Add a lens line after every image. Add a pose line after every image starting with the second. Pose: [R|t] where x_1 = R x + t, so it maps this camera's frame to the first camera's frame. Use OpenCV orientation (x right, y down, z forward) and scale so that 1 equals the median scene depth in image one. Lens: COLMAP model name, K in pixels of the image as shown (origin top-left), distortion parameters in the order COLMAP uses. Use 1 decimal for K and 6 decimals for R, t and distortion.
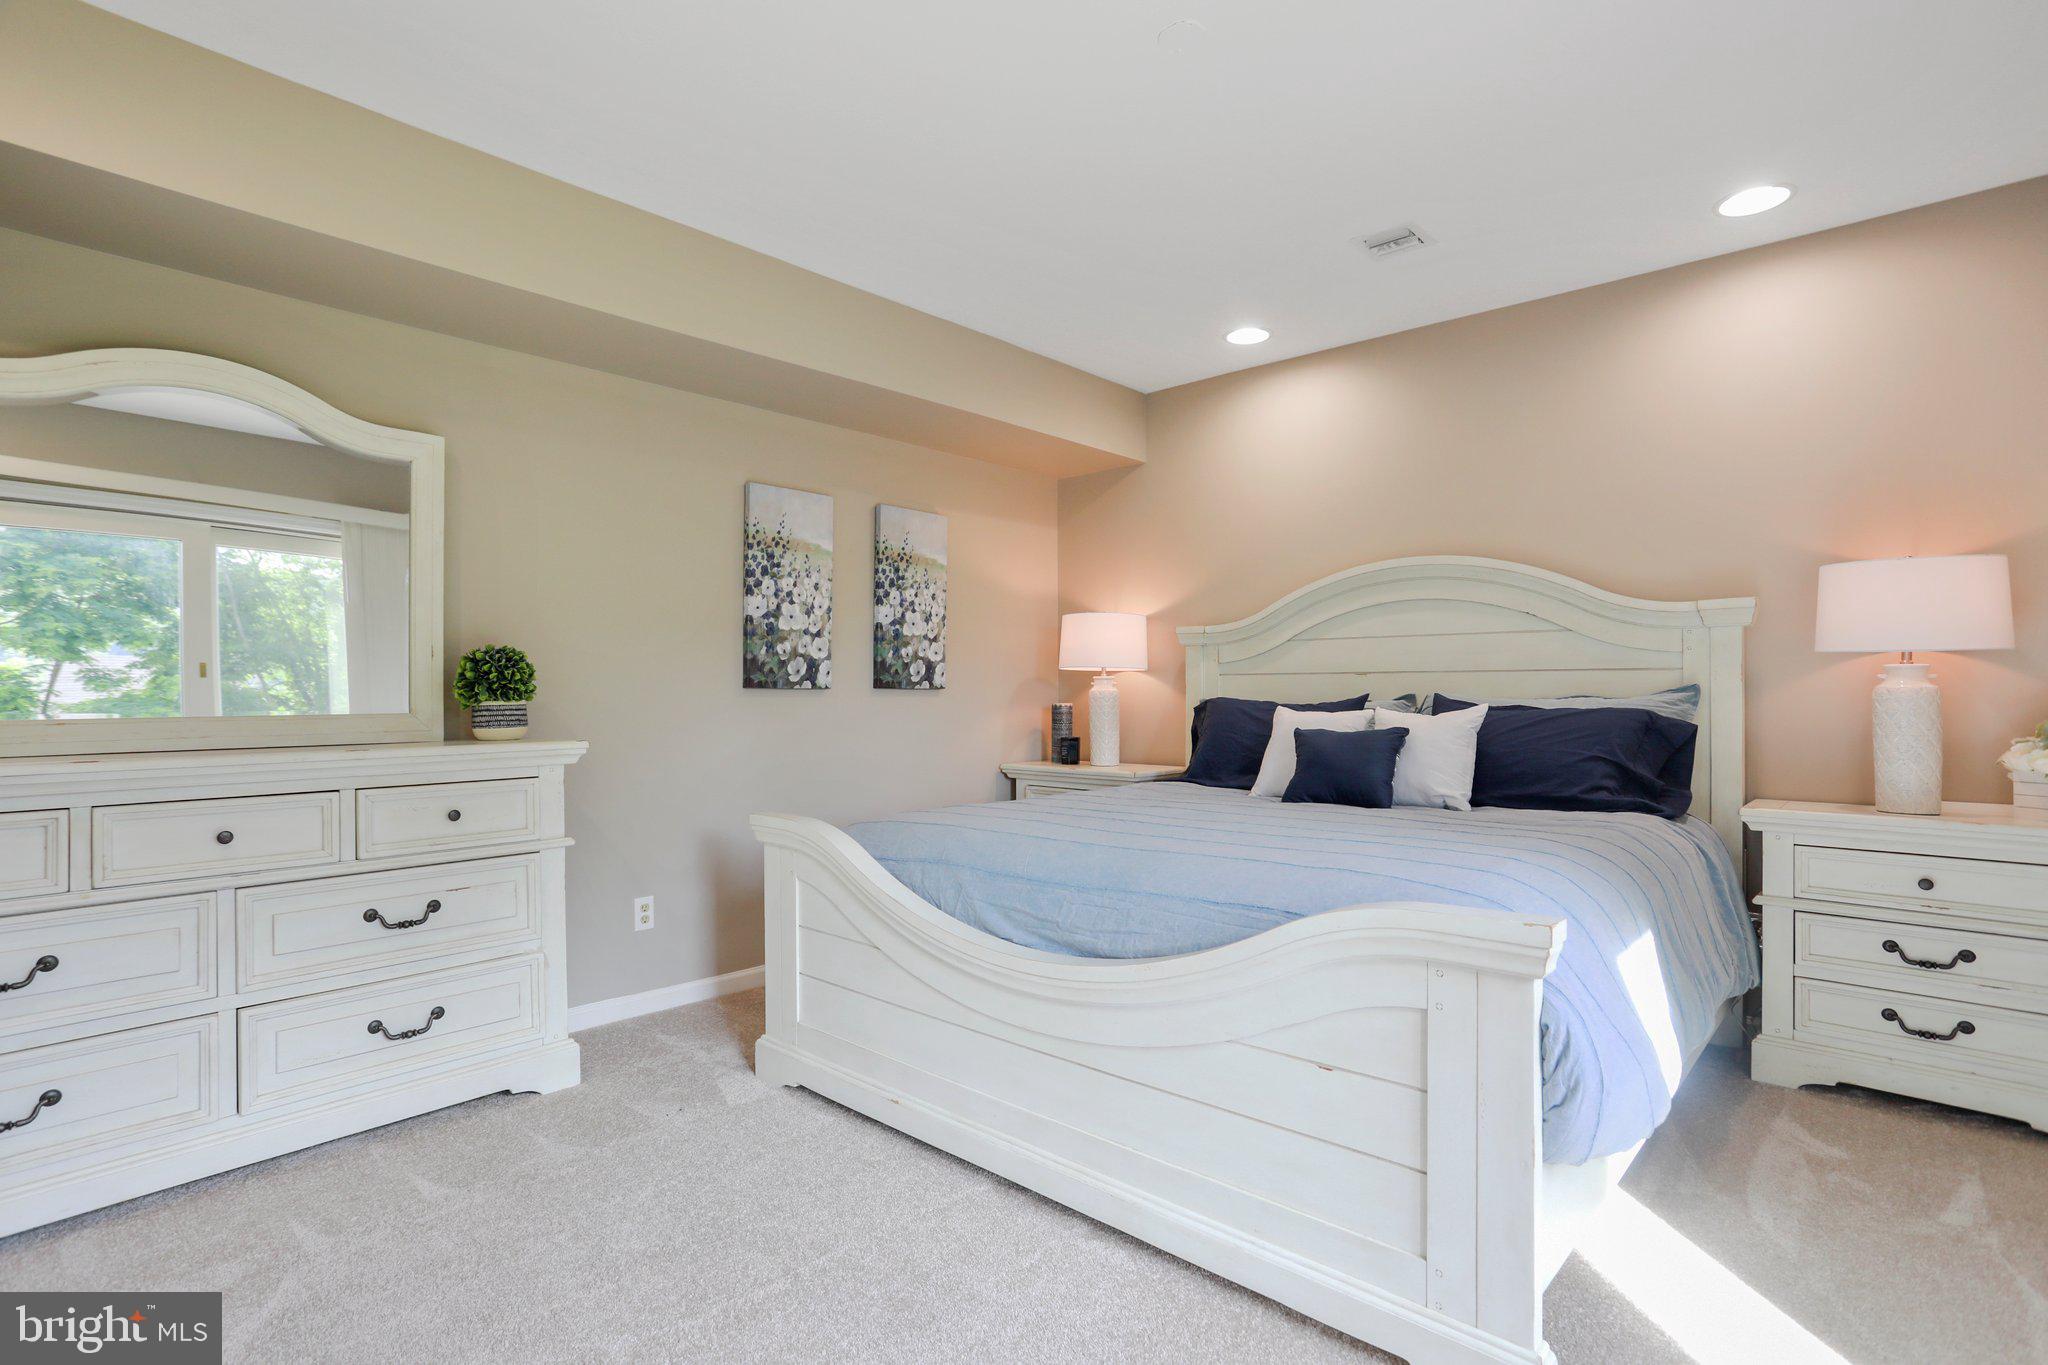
lens RADIAL K [[979.8, 0, 1038.2], [0, 979.8, 689.9], [0, 0, 1]] dist [0.004484, 0.001450]
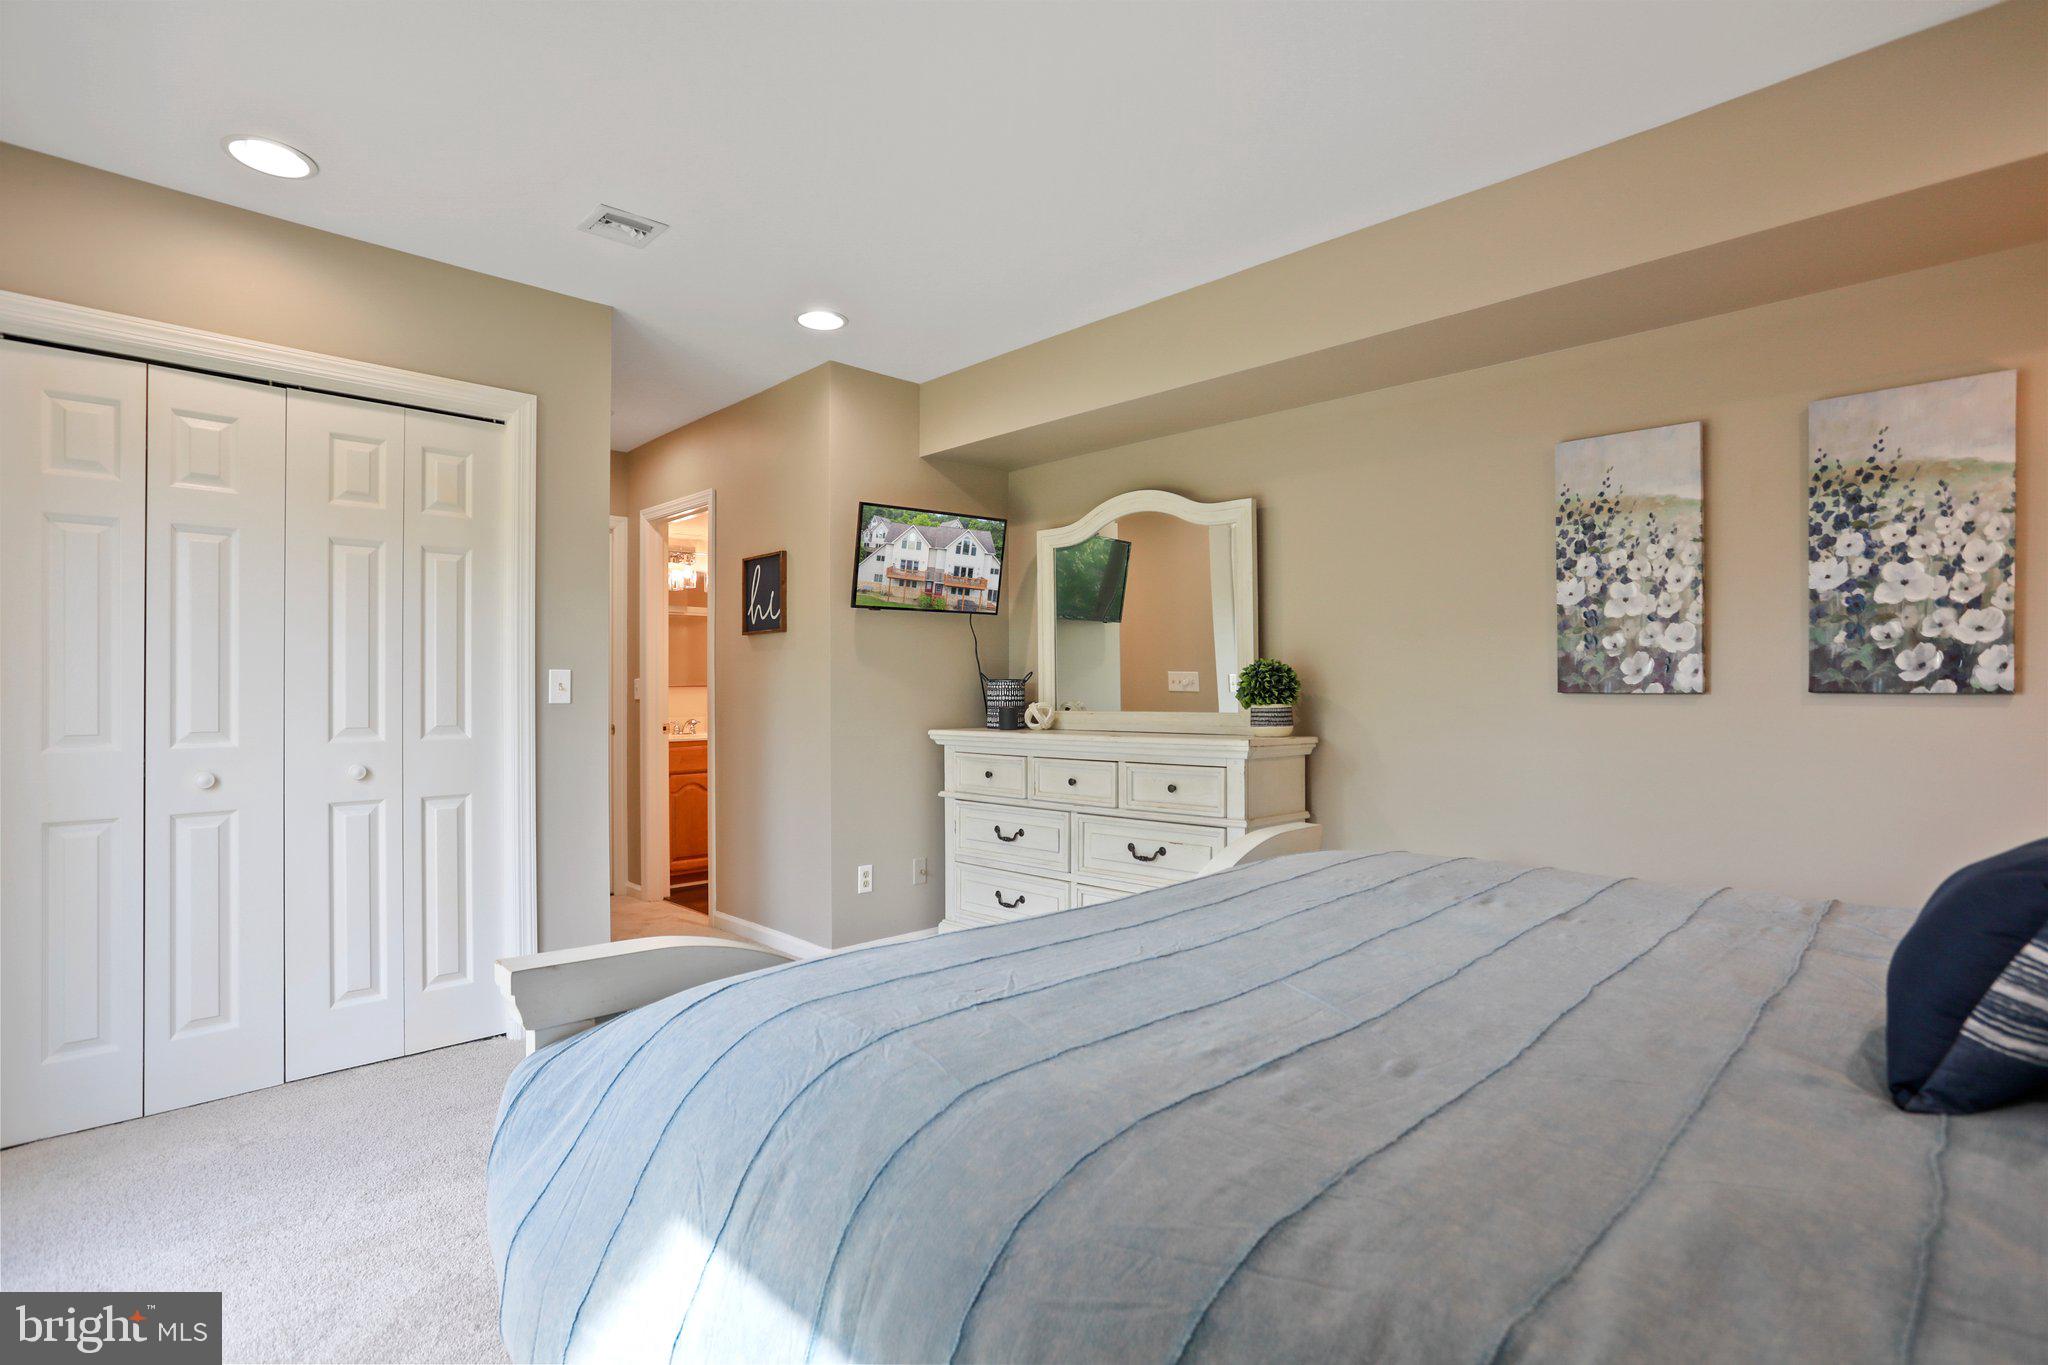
lens RADIAL K [[979.8, 0, 1036.1], [0, 979.8, 685.6], [0, 0, 1]] dist [0.004484, 0.001450]
pose [[0.004341, -0.007510, -0.999962, 0.503611], [0.002023, 0.999970, -0.007501, -0.002823], [0.999989, -0.001990, 0.004356, 0.530467]]
